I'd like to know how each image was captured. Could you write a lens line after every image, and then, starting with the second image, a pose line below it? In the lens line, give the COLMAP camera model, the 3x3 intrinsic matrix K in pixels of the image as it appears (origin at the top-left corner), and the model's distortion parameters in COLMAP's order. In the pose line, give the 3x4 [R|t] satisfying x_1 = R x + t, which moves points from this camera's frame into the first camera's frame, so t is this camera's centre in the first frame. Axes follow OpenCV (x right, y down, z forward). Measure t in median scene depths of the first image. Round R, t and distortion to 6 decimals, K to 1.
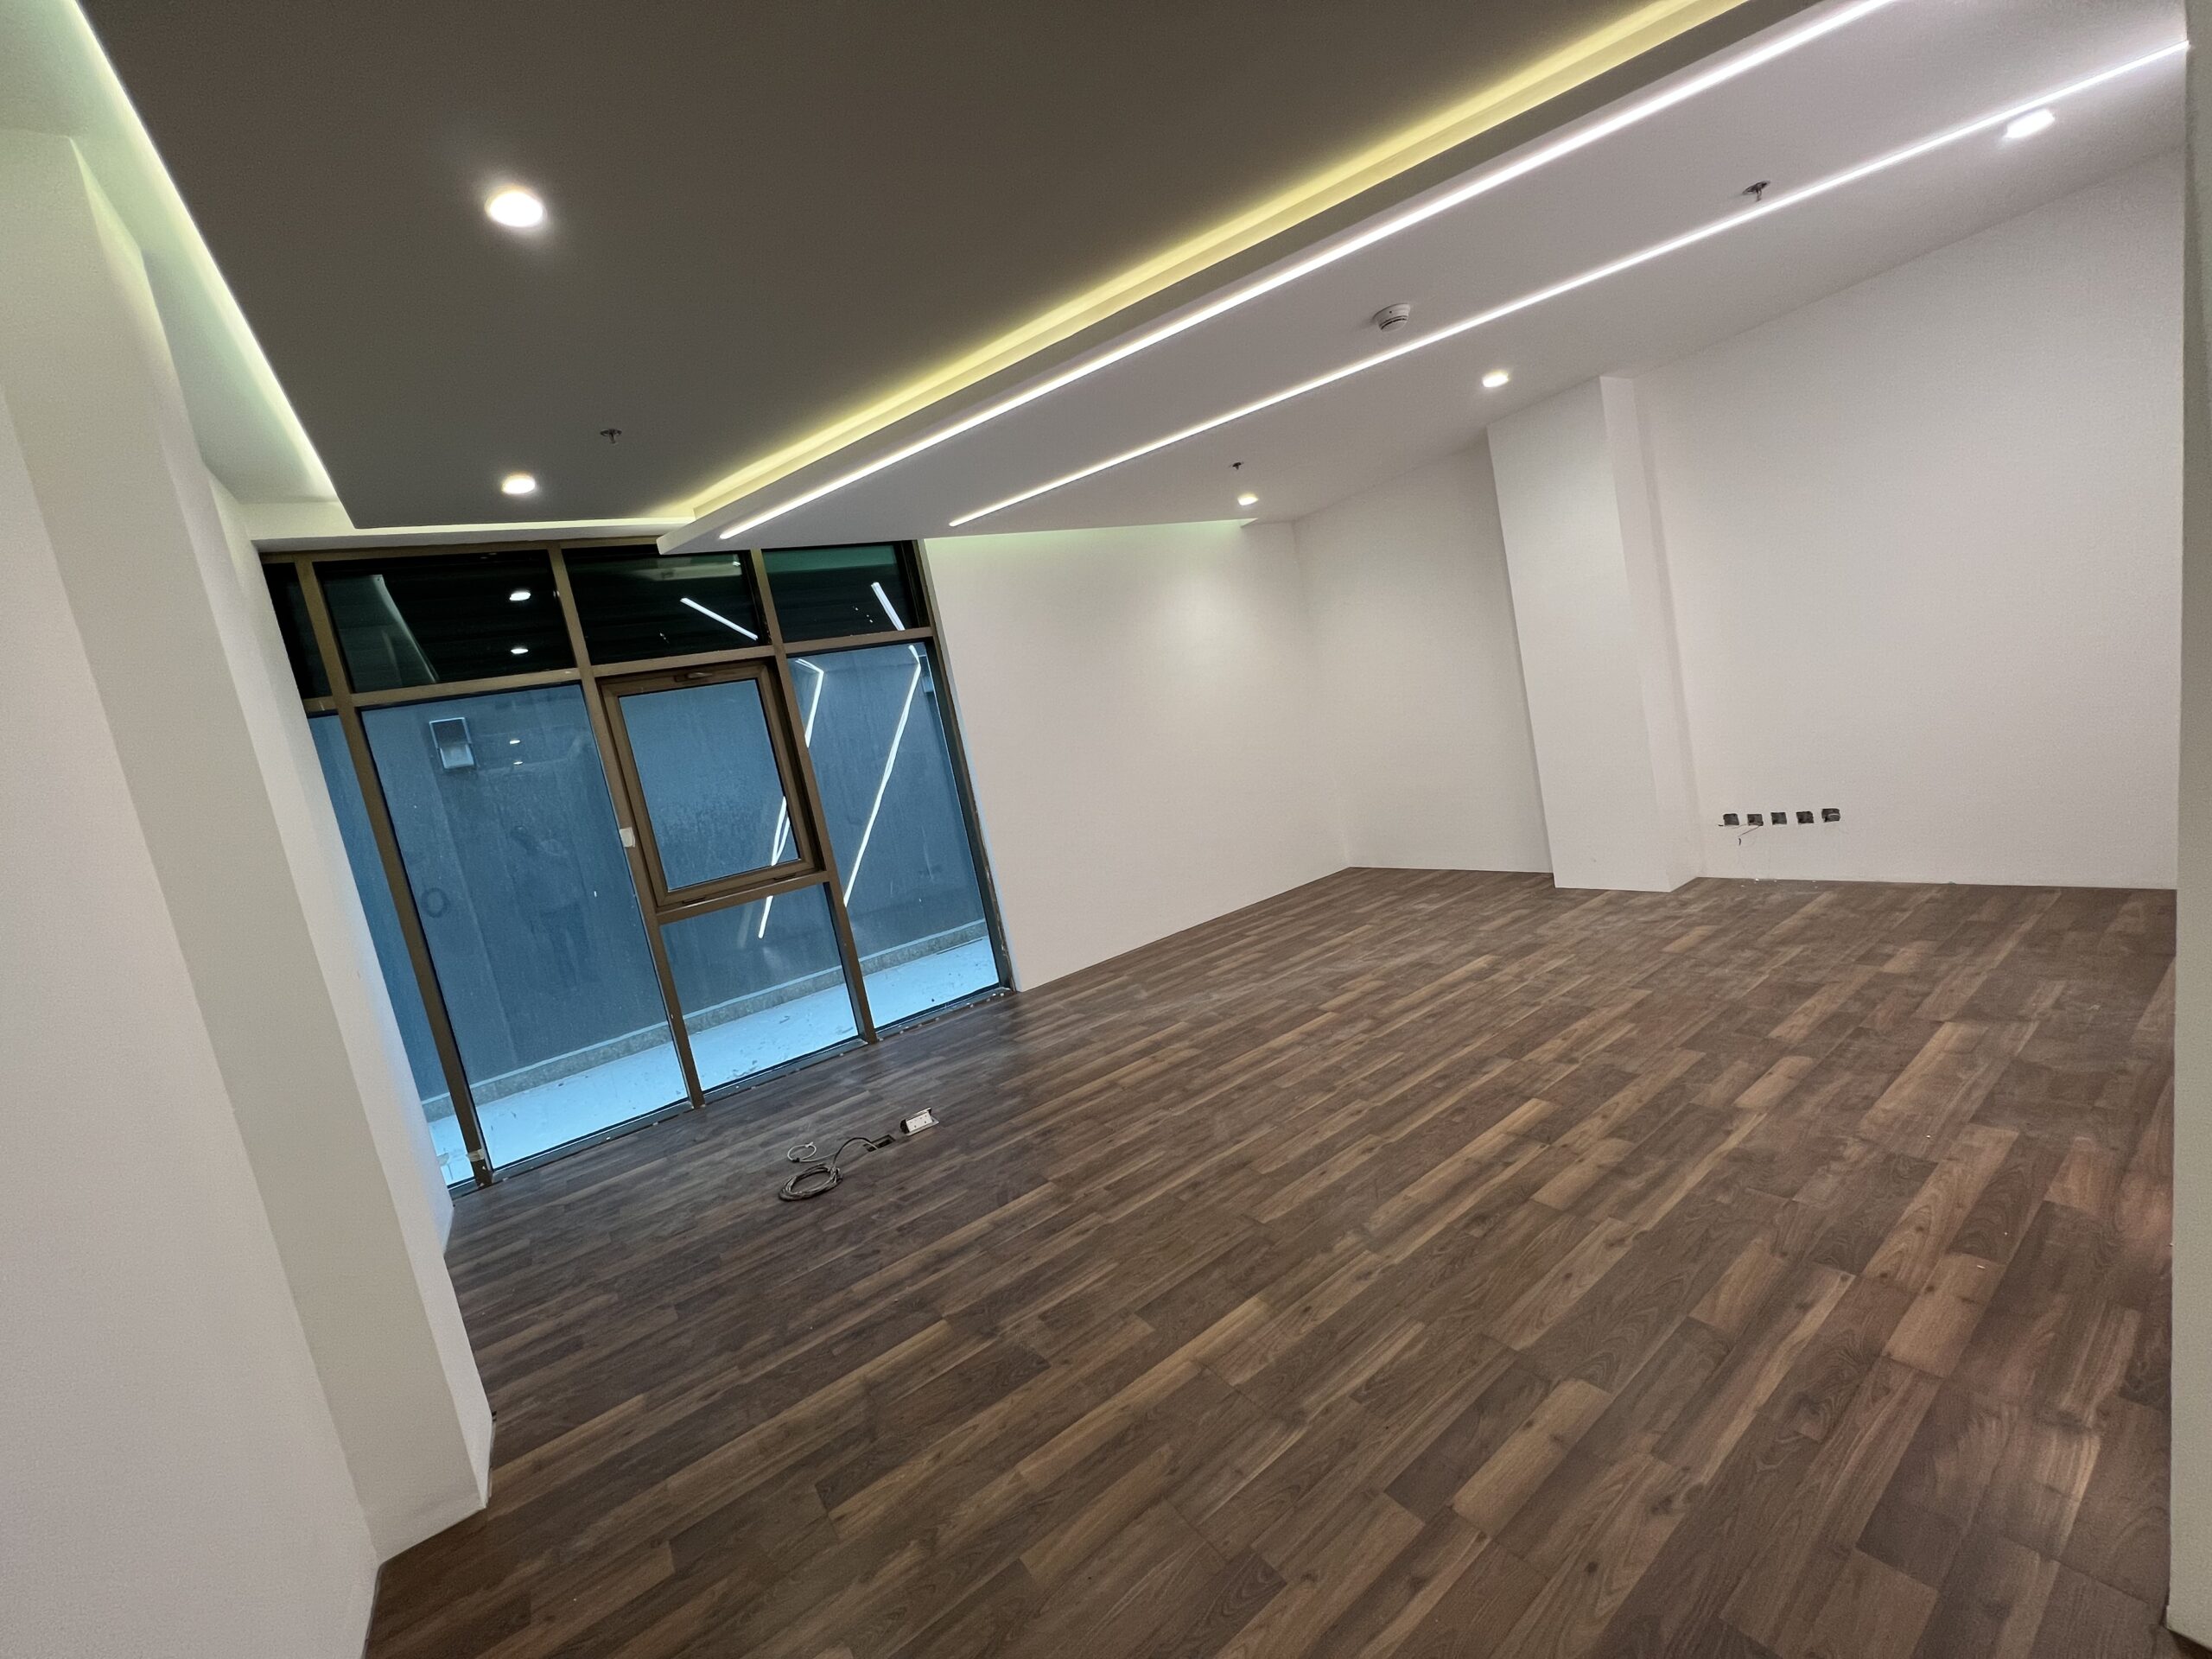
lens RADIAL K [[885.6, 0, 1103.2], [0, 885.6, 829.1], [0, 0, 1]] dist [-0.003774, 0.001629]
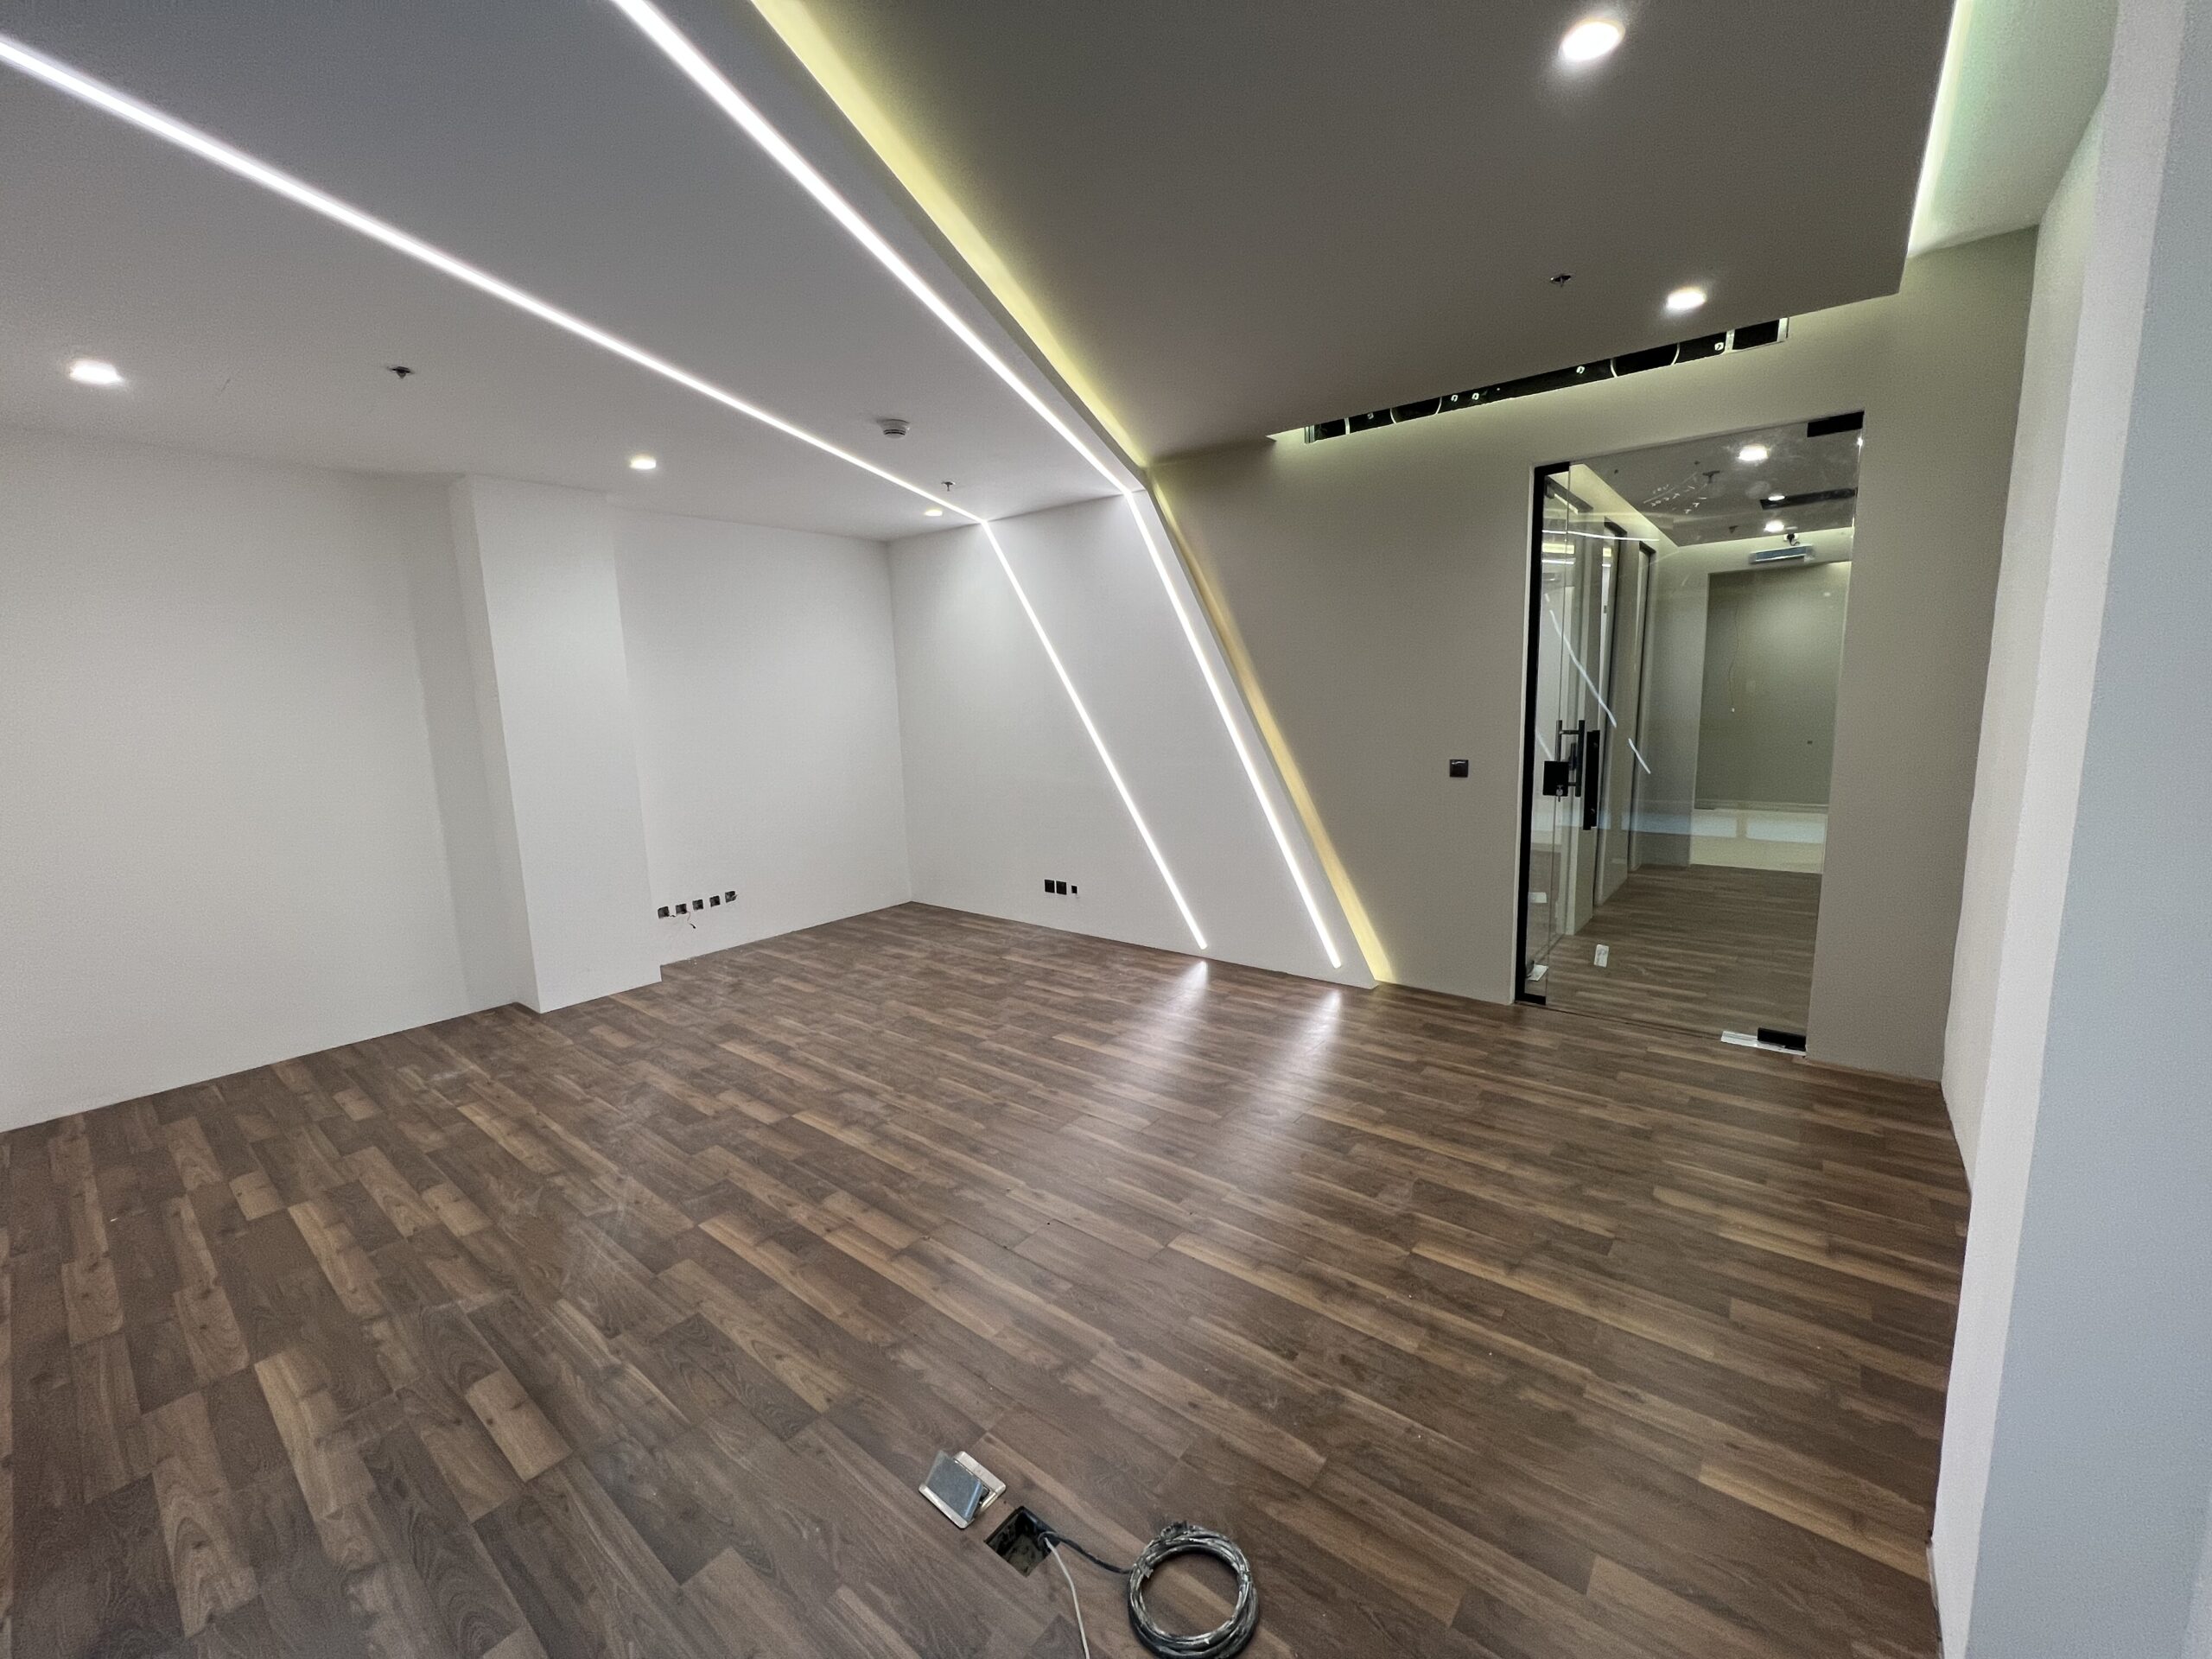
lens RADIAL K [[885.6, 0, 1102.7], [0, 885.6, 826.2], [0, 0, 1]] dist [-0.003774, 0.001629]
pose [[-0.281872, 0.062665, 0.957403, -0.823717], [0.197920, 0.980201, -0.005887, -0.000860], [-0.938816, 0.187830, -0.288693, 1.154686]]
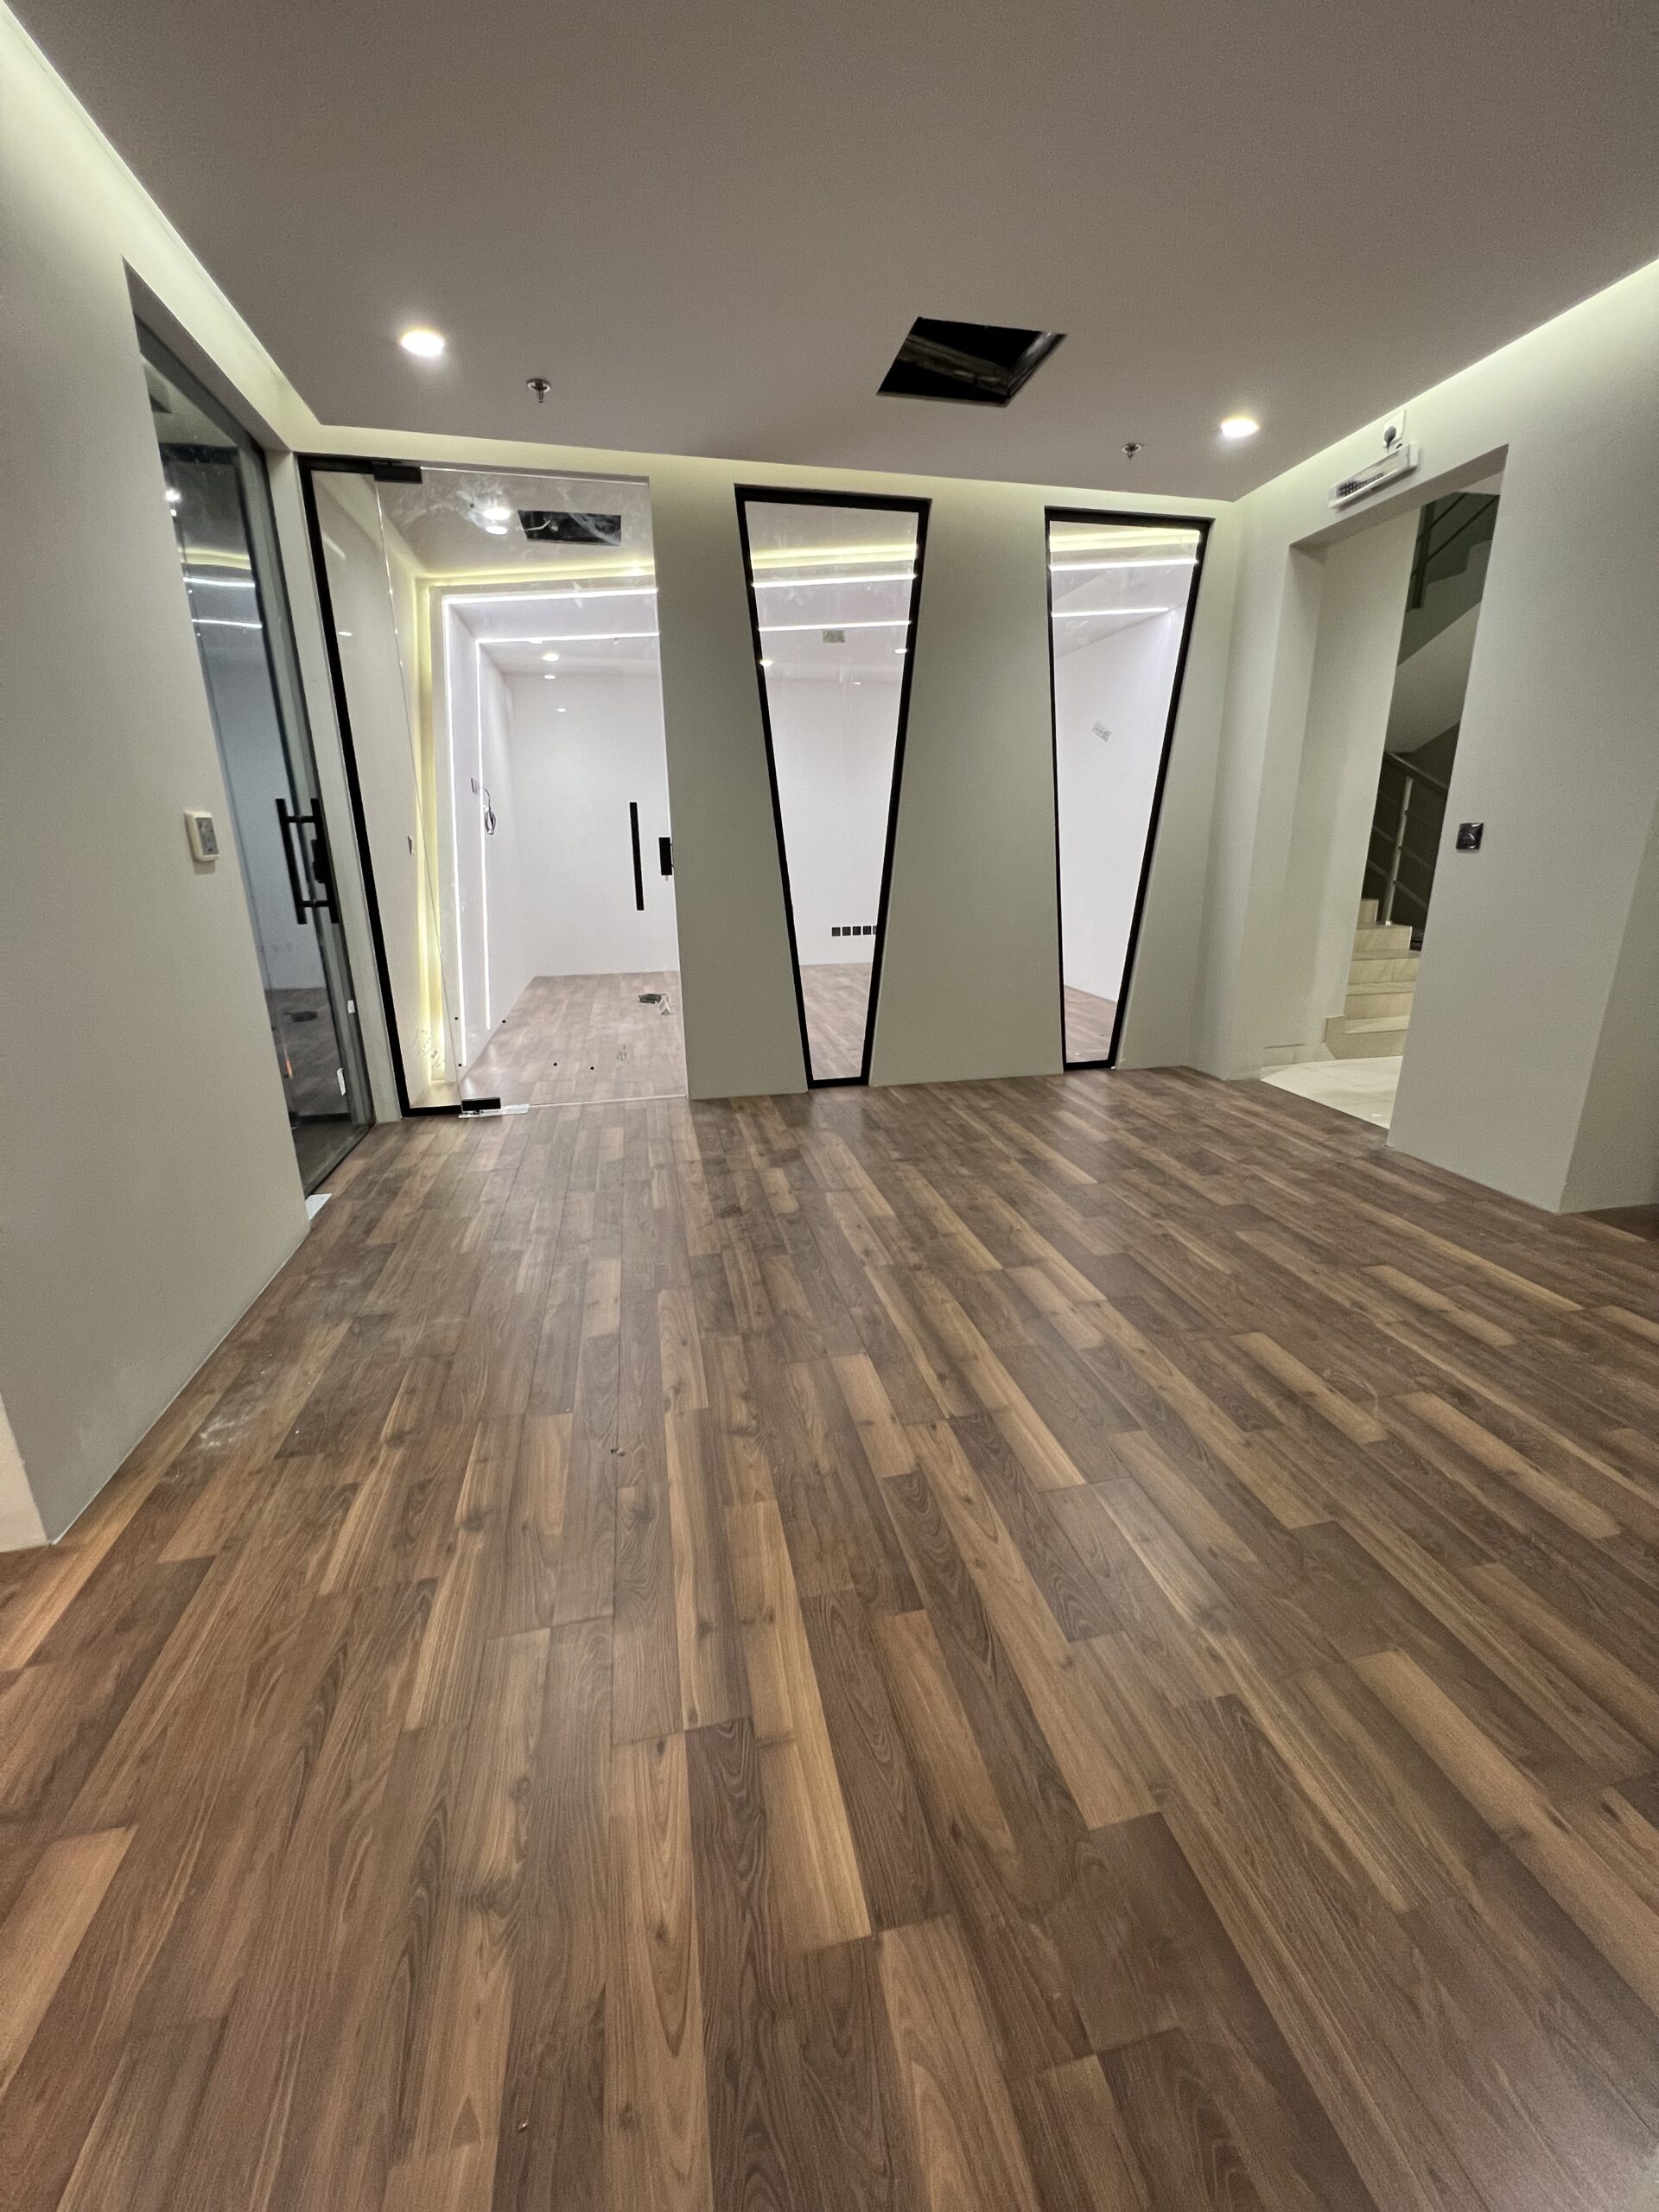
lens RADIAL K [[884.7, 0, 834.9], [0, 884.7, 1101.2], [0, 0, 1]] dist [-0.003203, 0.001402]
pose [[0.360641, -0.075208, 0.929668, -0.558854], [0.043756, 0.997011, 0.063681, 0.304595], [-0.931678, 0.017713, 0.362854, -0.822385]]
